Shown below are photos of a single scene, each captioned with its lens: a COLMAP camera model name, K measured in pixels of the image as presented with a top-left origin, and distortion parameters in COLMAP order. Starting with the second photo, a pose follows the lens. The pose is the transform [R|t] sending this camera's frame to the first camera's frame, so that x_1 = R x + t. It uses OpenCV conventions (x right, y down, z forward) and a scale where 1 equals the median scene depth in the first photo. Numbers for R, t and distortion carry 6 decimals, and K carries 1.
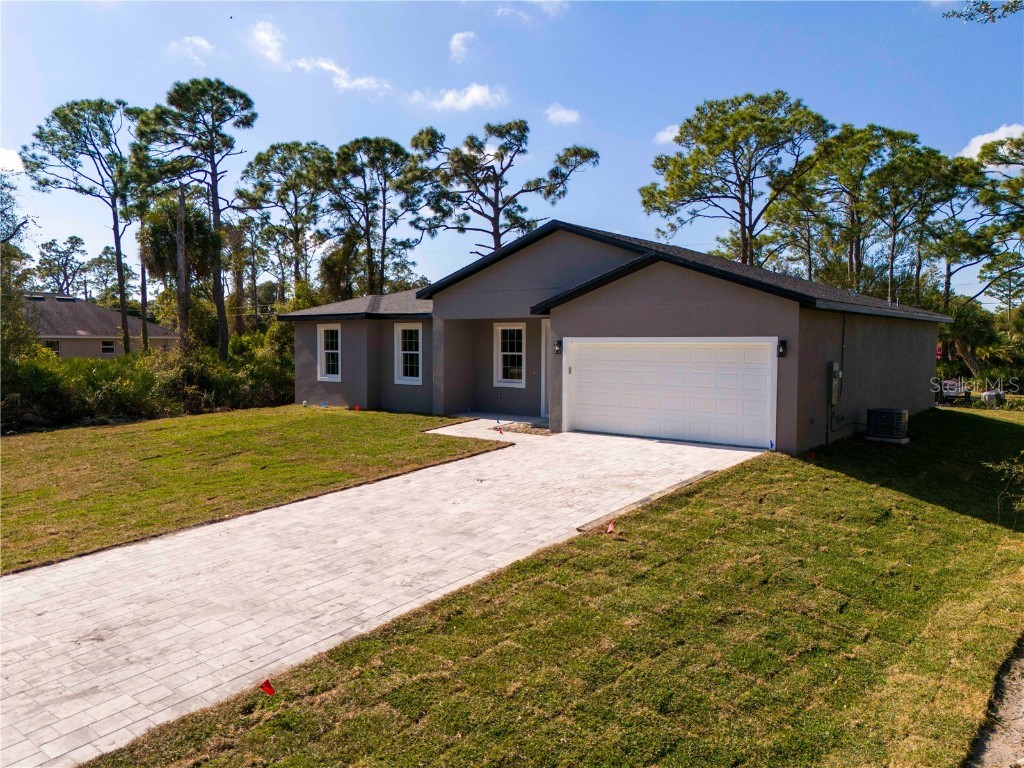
lens RADIAL K [[756.0, 0, 510.2], [0, 756.0, 384.6], [0, 0, 1]] dist [0.057862, -0.051758]
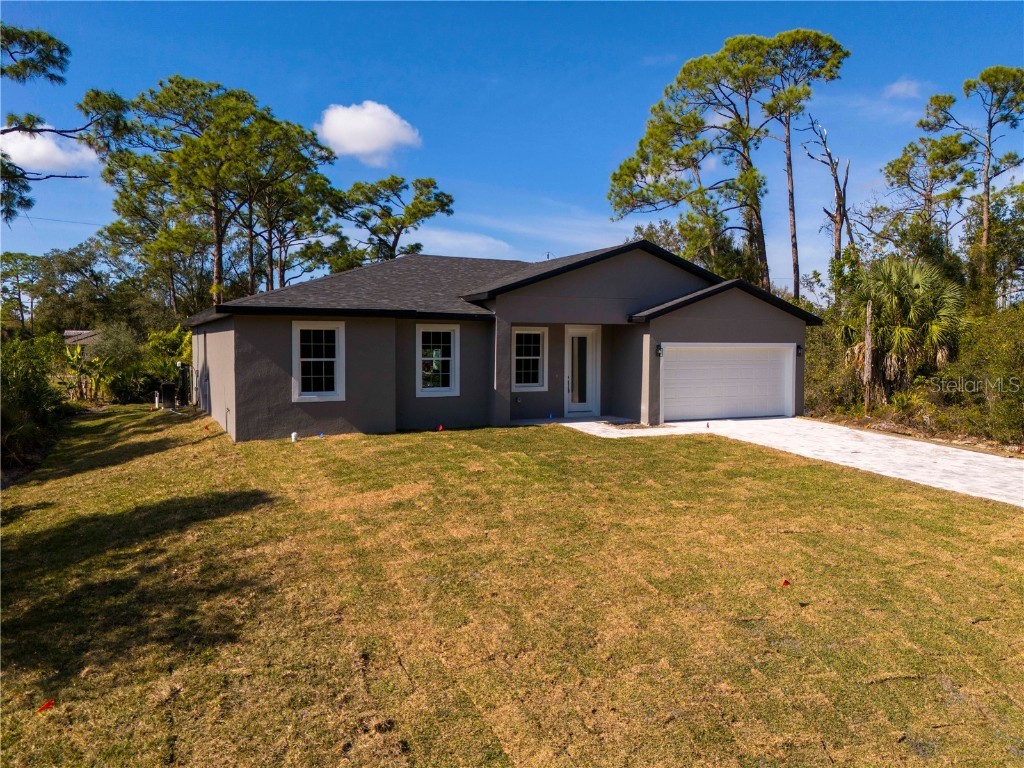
lens RADIAL K [[756.0, 0, 512.2], [0, 756.0, 384.2], [0, 0, 1]] dist [0.057862, -0.051758]
pose [[0.419840, -0.049451, 0.906250, -0.786659], [0.048042, 0.998326, 0.032219, -0.033587], [-0.906326, 0.030011, 0.421512, 0.513218]]
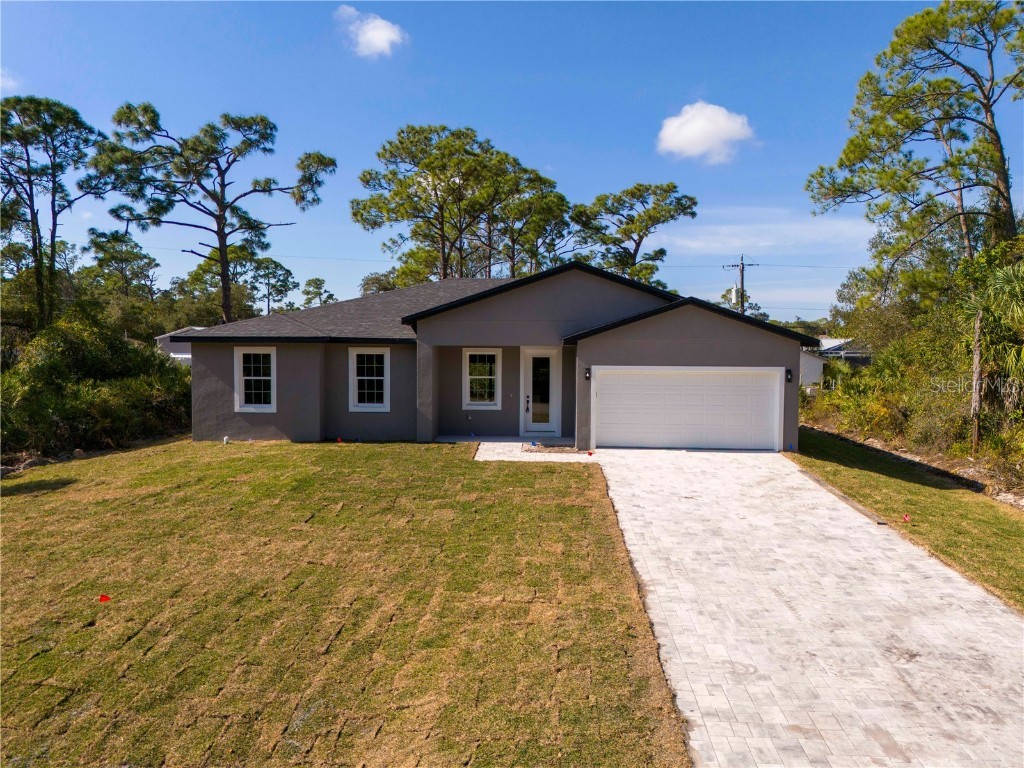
lens RADIAL K [[756.0, 0, 511.6], [0, 756.0, 384.3], [0, 0, 1]] dist [0.057862, -0.051758]
pose [[0.809710, -0.032792, 0.585913, -0.497595], [0.030046, 0.999445, 0.014414, -0.038957], [-0.586060, 0.005933, 0.810246, 0.107837]]
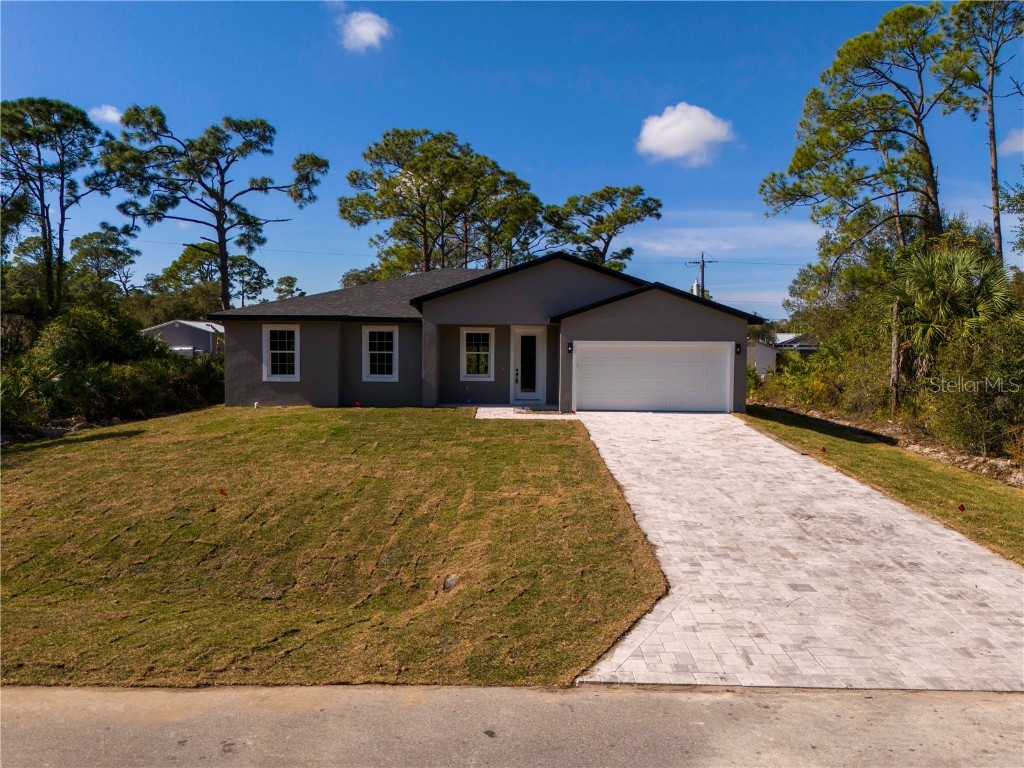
lens RADIAL K [[756.0, 0, 510.7], [0, 756.0, 384.3], [0, 0, 1]] dist [0.057862, -0.051758]
pose [[0.784105, -0.031957, 0.619805, -0.606686], [0.029775, 0.999460, 0.013864, -0.004986], [-0.619913, 0.007583, 0.784634, 0.015734]]
